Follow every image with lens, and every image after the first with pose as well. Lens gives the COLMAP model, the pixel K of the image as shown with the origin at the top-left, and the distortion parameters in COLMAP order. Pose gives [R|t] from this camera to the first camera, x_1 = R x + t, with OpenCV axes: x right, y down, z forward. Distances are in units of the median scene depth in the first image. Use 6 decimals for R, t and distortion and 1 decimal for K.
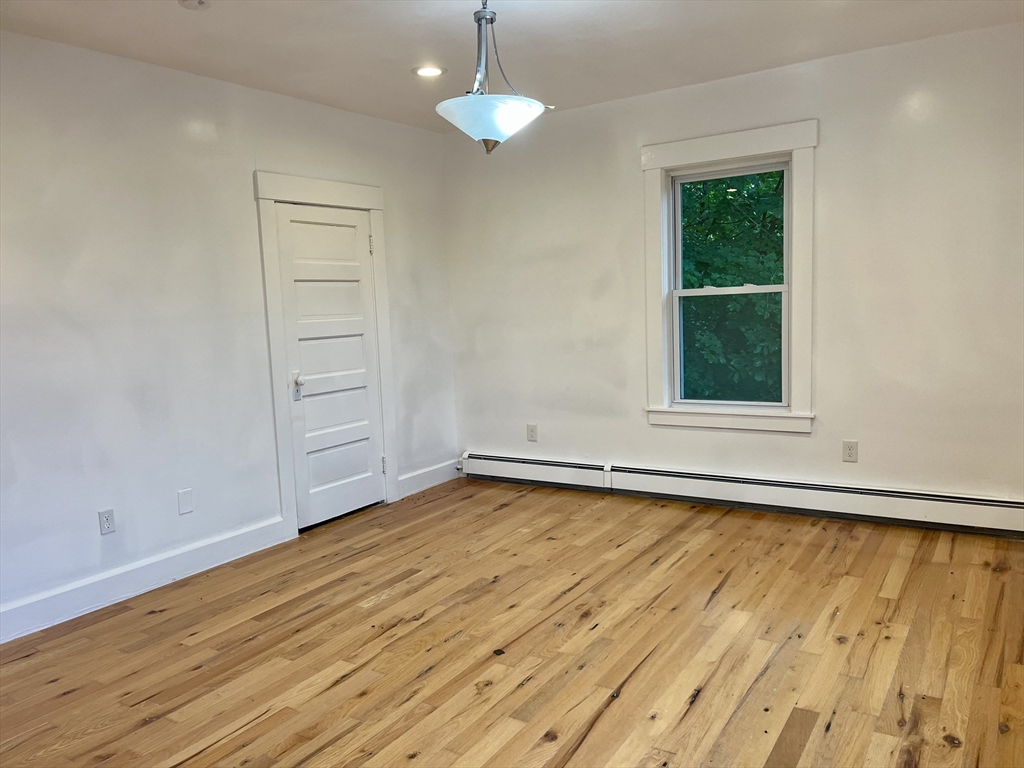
lens RADIAL K [[779.3, 0, 518.9], [0, 779.3, 387.5], [0, 0, 1]] dist [0.069888, -0.084126]
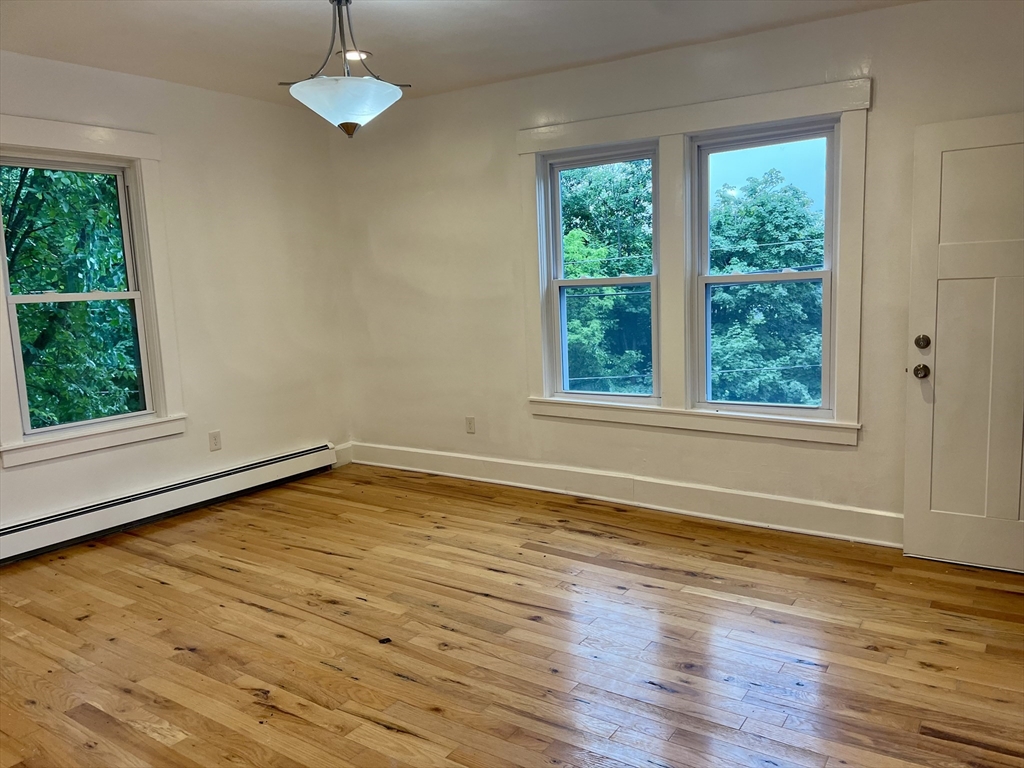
lens RADIAL K [[779.3, 0, 518.9], [0, 779.3, 387.5], [0, 0, 1]] dist [0.069888, -0.084126]
pose [[0.010723, -0.089709, 0.995910, -0.838336], [0.150028, 0.984838, 0.087097, -0.032800], [-0.988624, 0.148481, 0.024020, 0.650947]]
